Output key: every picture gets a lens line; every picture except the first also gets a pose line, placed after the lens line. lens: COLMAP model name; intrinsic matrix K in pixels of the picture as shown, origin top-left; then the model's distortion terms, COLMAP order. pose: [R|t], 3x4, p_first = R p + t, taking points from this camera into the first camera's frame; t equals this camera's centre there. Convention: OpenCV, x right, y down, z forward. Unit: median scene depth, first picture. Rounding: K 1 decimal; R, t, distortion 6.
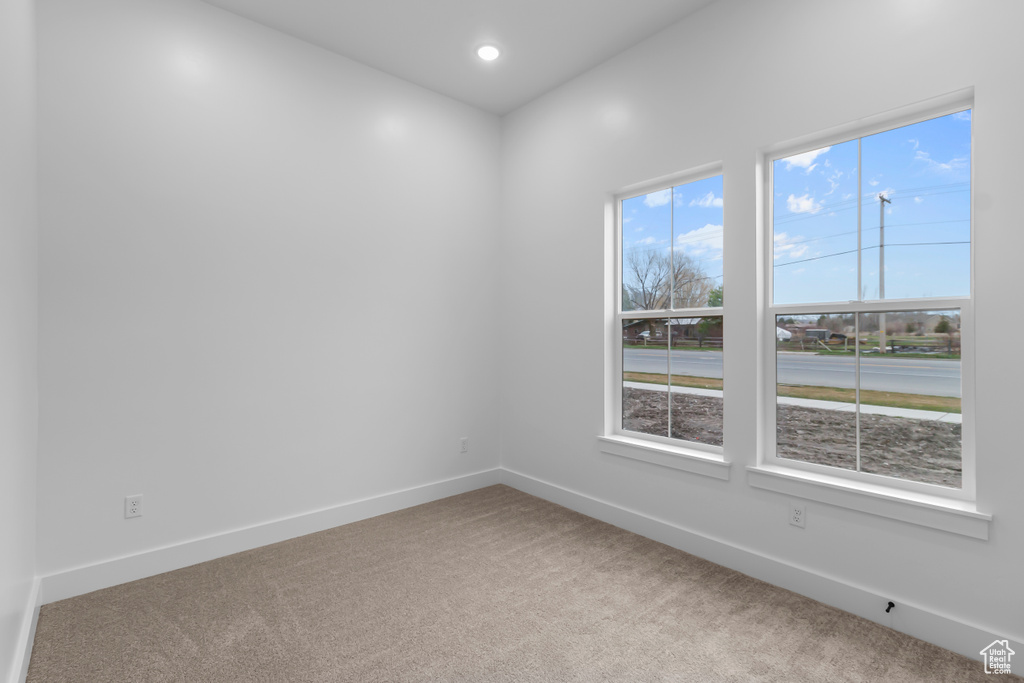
lens RADIAL K [[481.8, 0, 508.3], [0, 481.8, 339.4], [0, 0, 1]] dist [0.005489, 0.001361]
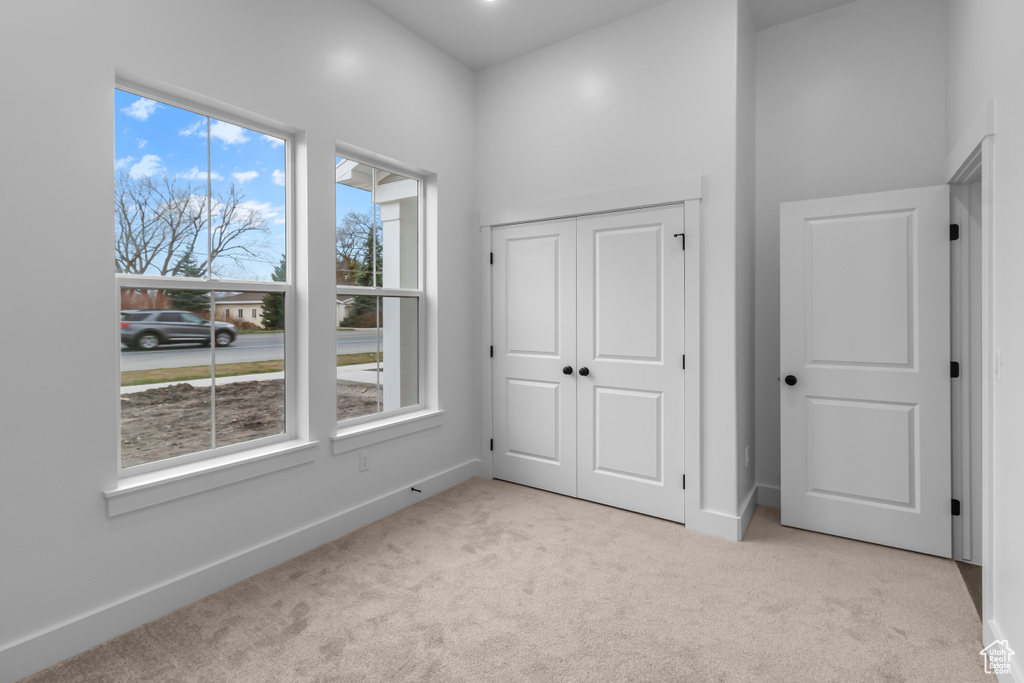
lens RADIAL K [[481.8, 0, 523.8], [0, 481.8, 311.0], [0, 0, 1]] dist [0.005489, 0.001361]
pose [[-0.269949, 0.000205, 0.962875, -0.652262], [0.006350, 0.999979, 0.001567, -0.012257], [-0.962854, 0.006537, -0.269944, 0.905970]]
